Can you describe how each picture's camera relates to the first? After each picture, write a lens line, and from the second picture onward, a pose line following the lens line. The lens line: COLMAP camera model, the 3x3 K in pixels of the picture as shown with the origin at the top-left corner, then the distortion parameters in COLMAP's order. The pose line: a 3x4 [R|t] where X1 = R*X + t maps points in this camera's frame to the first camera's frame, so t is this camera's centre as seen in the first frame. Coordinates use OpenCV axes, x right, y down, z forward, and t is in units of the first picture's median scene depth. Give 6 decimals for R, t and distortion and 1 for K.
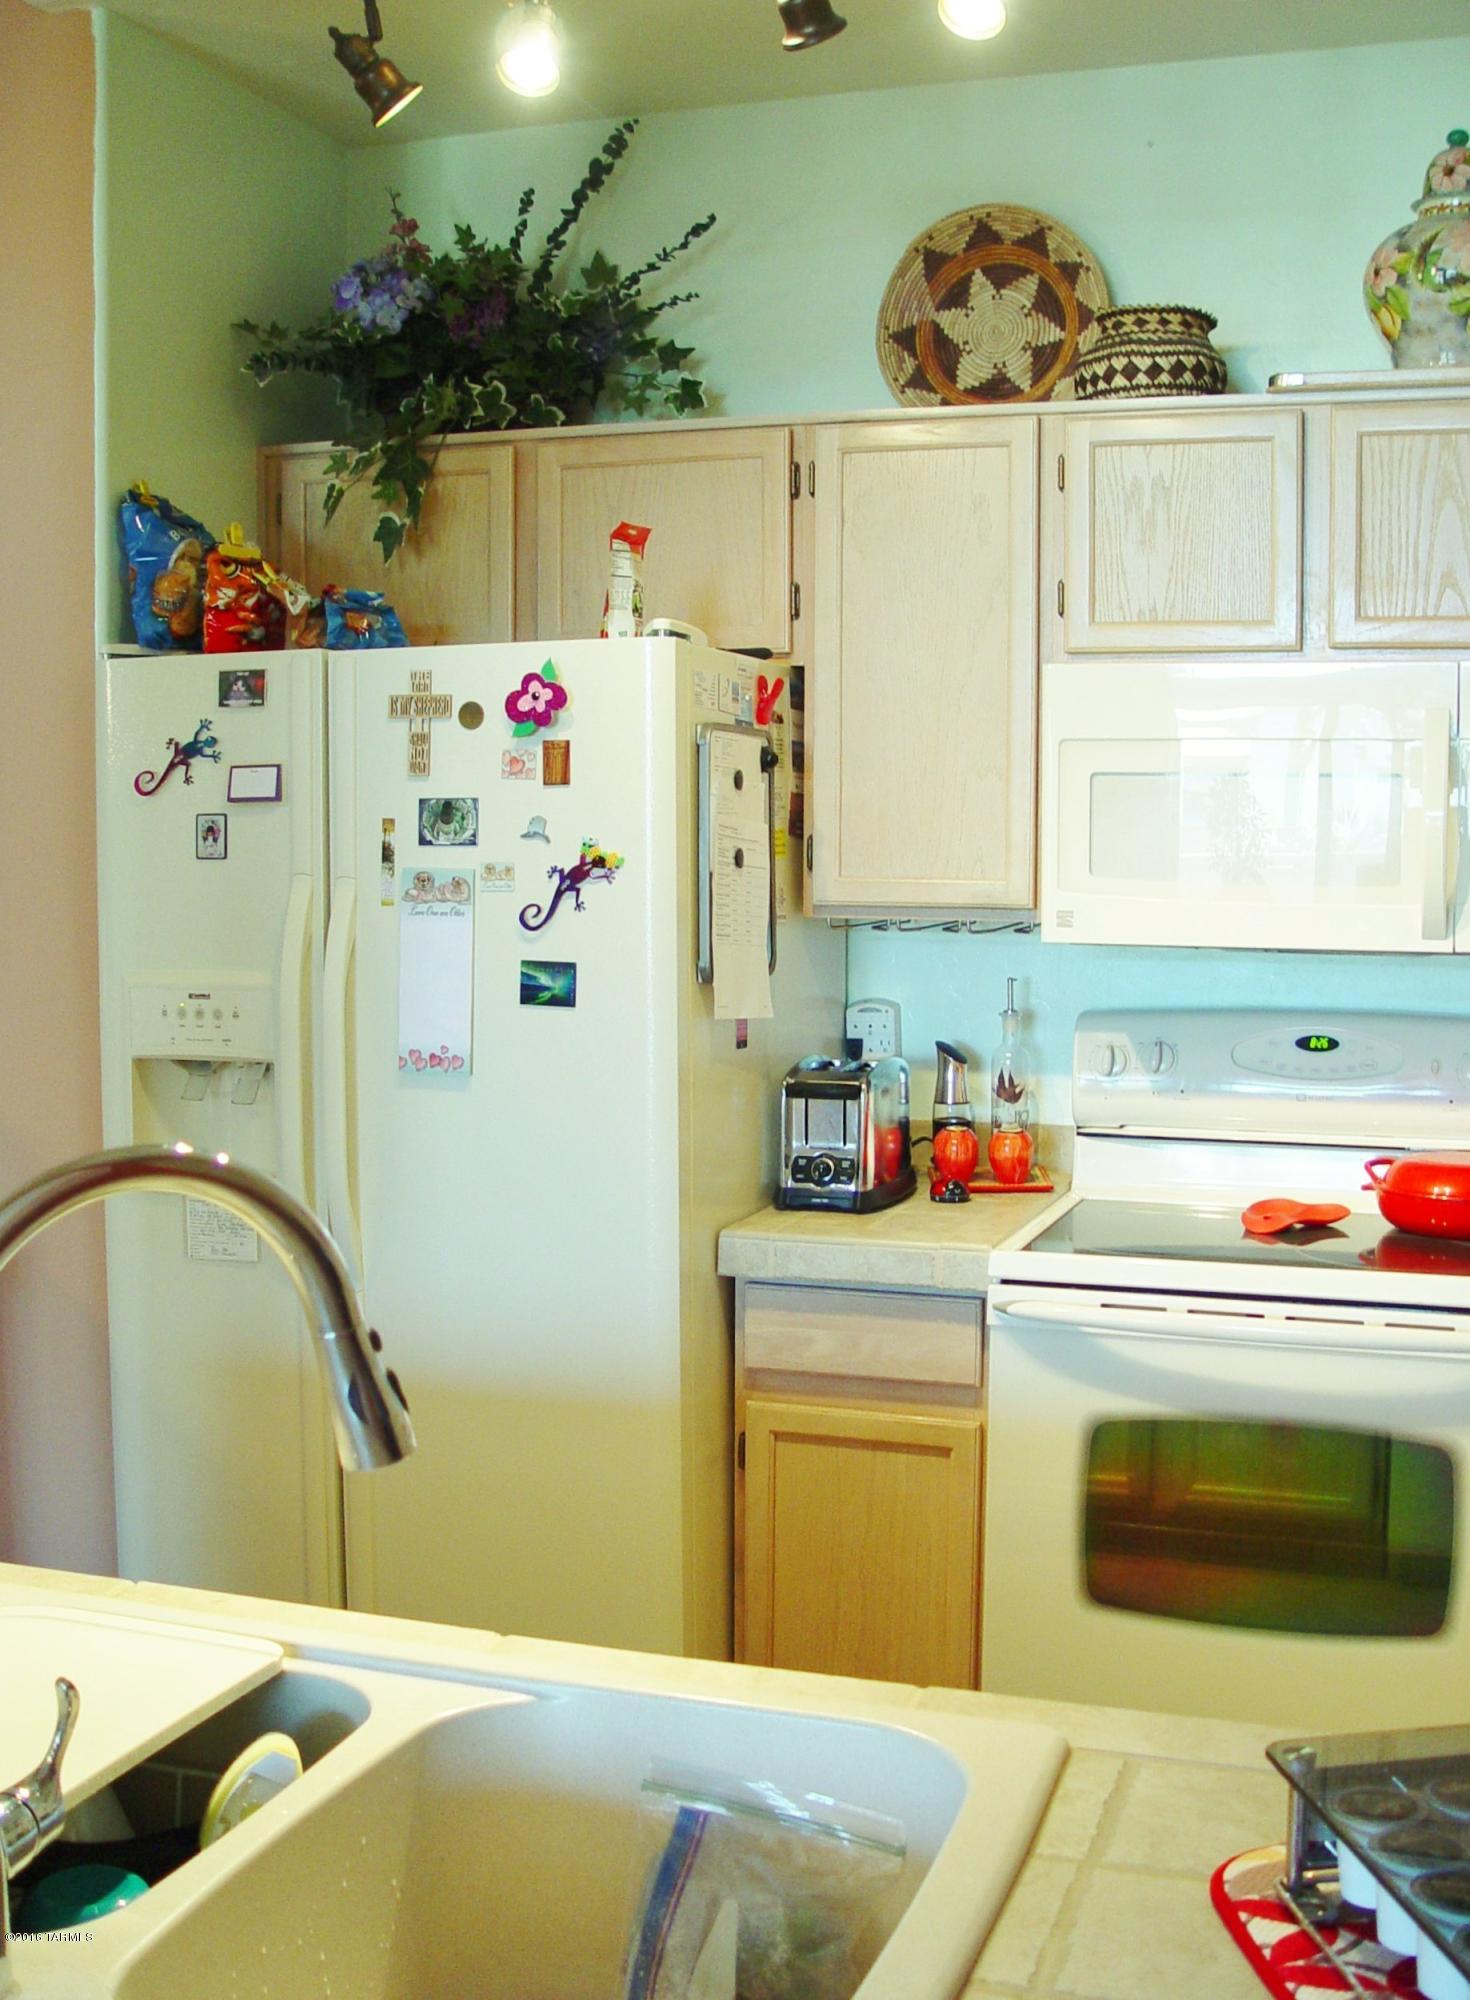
lens RADIAL K [[2480.7, 0, 735.0], [0, 2480.7, 1000.0], [0, 0, 1]] dist [-0.196523, 0.289246]
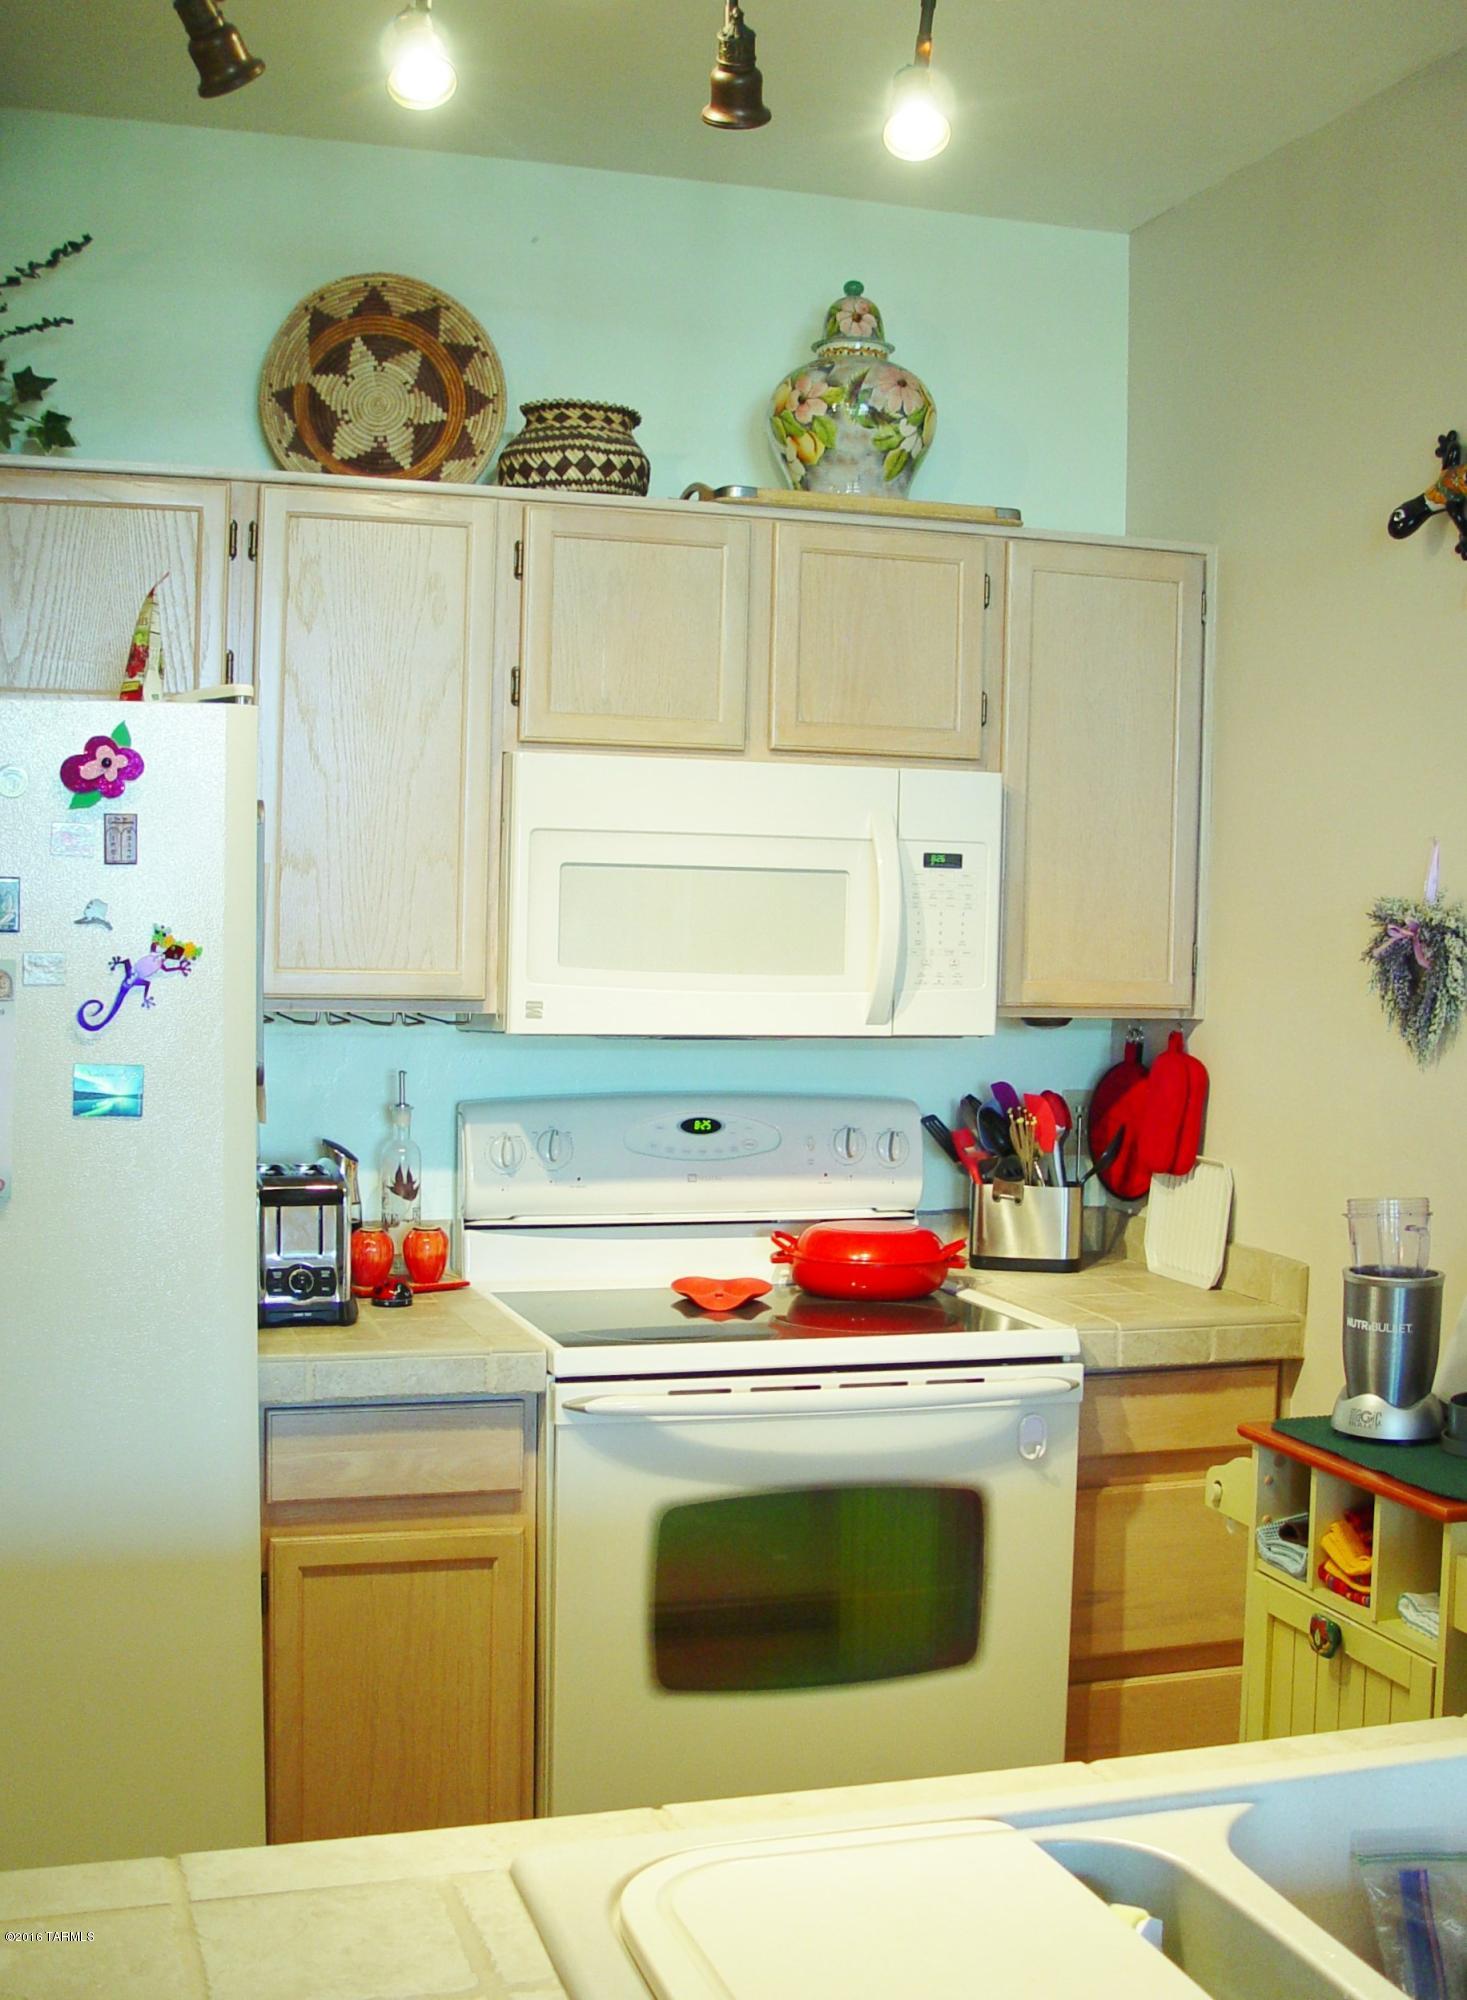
lens RADIAL K [[2480.7, 0, 733.5], [0, 2480.7, 1000.0], [0, 0, 1]] dist [-0.196523, 0.289246]
pose [[0.782542, -0.009130, 0.622531, -0.420536], [0.029341, 0.999322, -0.022226, -0.012233], [-0.621906, 0.035659, 0.782279, 0.173633]]
